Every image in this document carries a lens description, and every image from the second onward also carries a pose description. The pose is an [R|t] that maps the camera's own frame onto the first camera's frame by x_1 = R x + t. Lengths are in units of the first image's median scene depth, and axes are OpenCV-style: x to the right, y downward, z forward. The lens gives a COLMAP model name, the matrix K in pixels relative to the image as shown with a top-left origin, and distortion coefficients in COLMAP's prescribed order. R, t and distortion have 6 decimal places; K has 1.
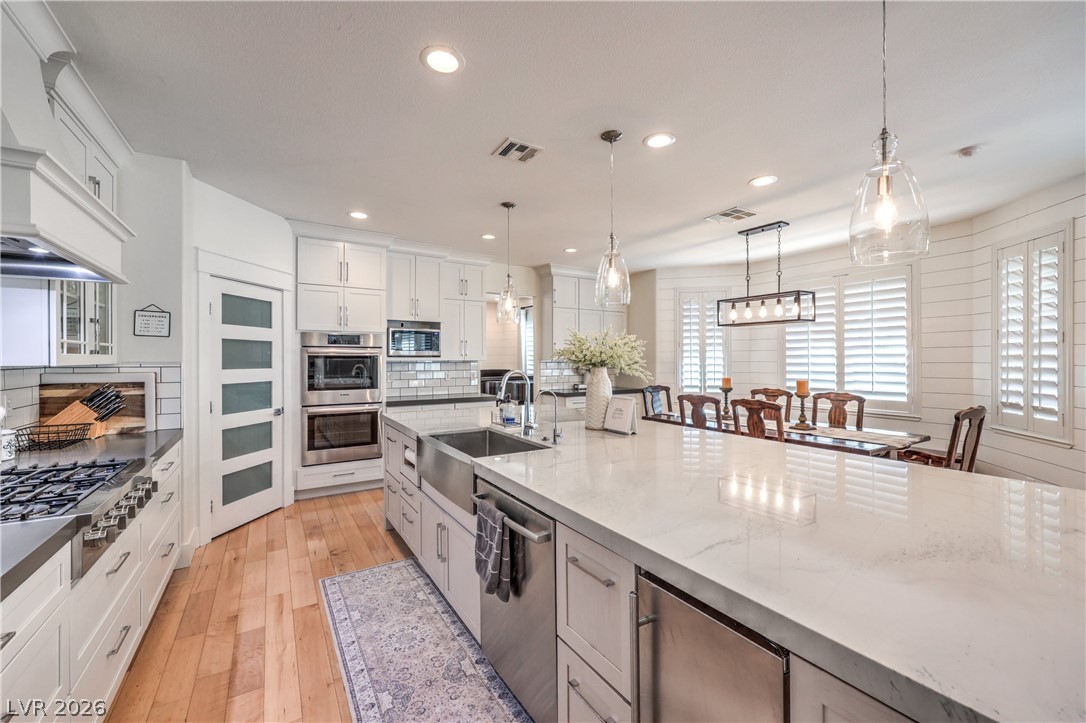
lens RADIAL K [[440.8, 0, 547.3], [0, 440.8, 360.9], [0, 0, 1]] dist [0.001552, -0.000040]
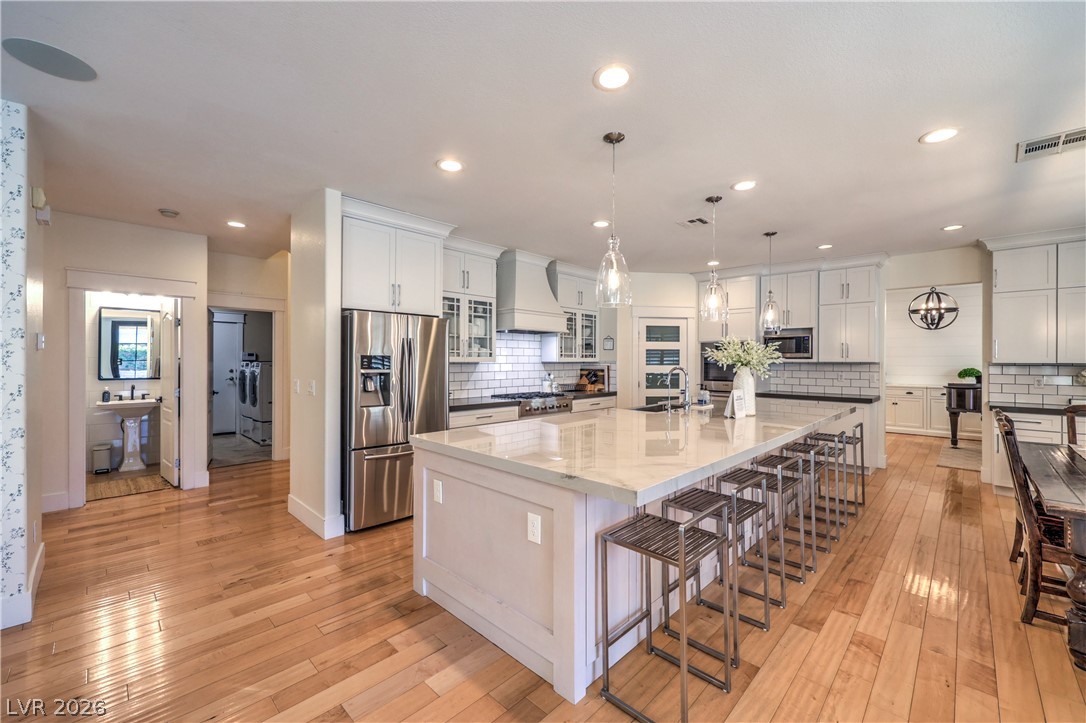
lens RADIAL K [[440.8, 0, 543.6], [0, 440.8, 359.0], [0, 0, 1]] dist [0.001552, -0.000040]
pose [[0.219349, 0.001534, -0.975645, 0.959423], [-0.008937, 0.999960, -0.000437, -0.003039], [0.975605, 0.008815, 0.219354, 0.128243]]
